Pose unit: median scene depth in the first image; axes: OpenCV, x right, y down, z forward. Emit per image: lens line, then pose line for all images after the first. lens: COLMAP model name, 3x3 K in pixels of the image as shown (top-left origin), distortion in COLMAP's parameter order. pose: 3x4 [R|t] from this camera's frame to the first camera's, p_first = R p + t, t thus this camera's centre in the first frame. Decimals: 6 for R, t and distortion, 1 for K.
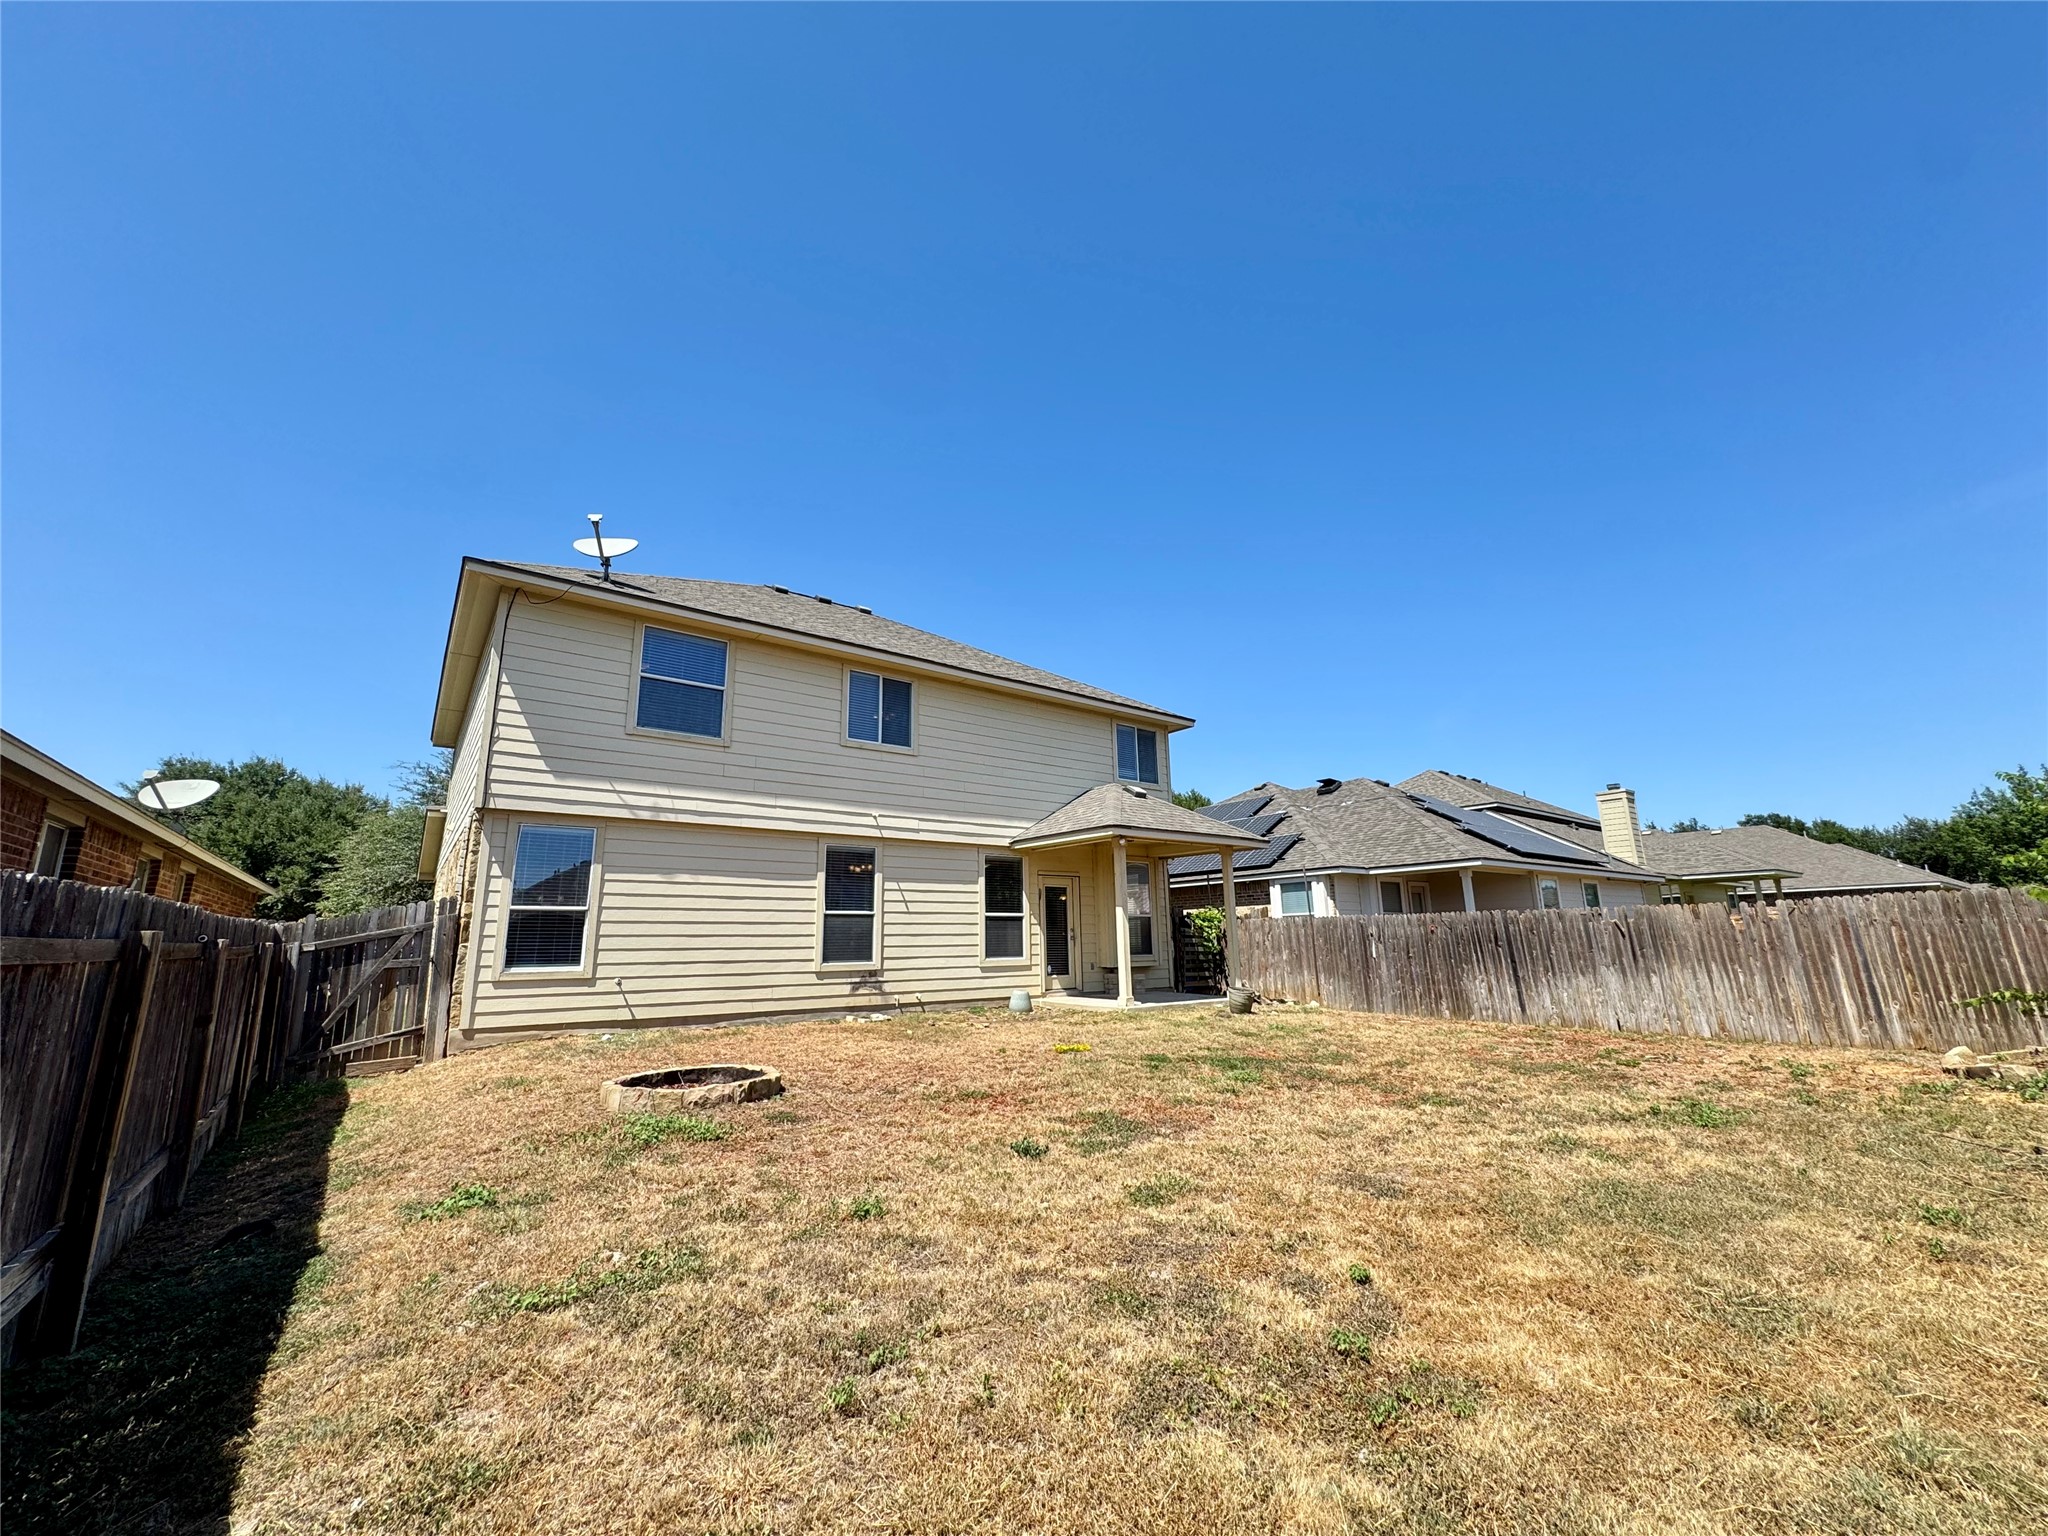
lens RADIAL K [[817.0, 0, 1018.1], [0, 817.0, 763.8], [0, 0, 1]] dist [-0.003426, 0.000204]
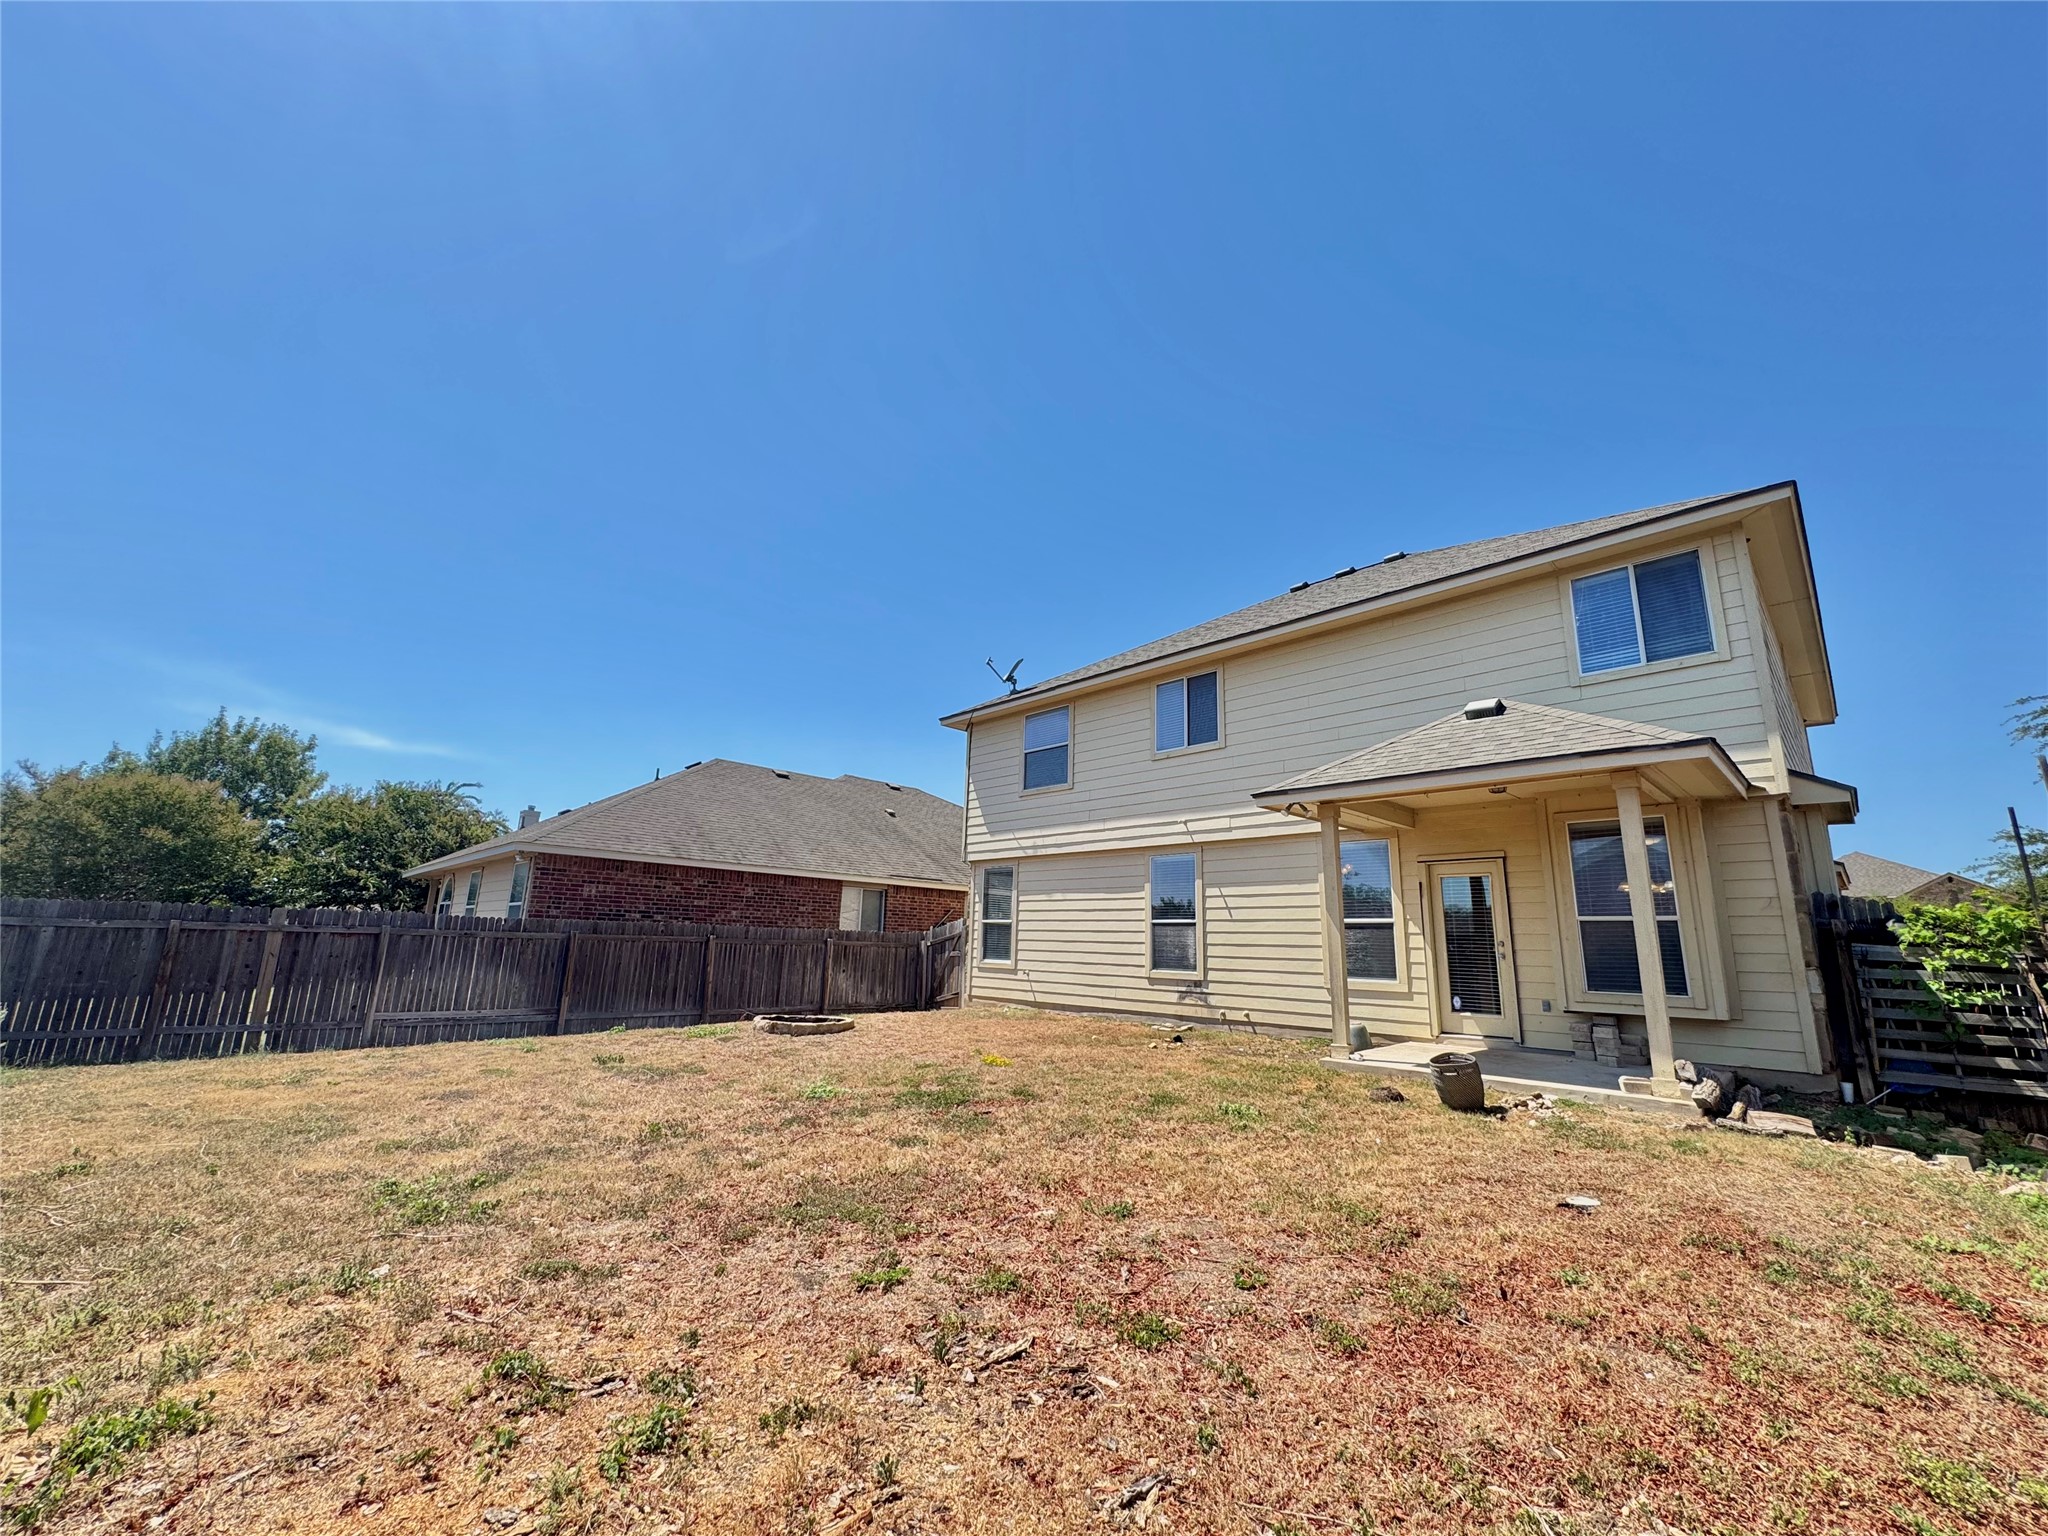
lens RADIAL K [[817.0, 0, 1018.7], [0, 817.0, 769.8], [0, 0, 1]] dist [-0.003426, 0.000204]
pose [[0.126241, -0.195964, -0.972451, 0.783050], [0.181121, 0.968369, -0.171629, 0.138749], [0.975325, -0.154465, 0.157741, 0.679216]]
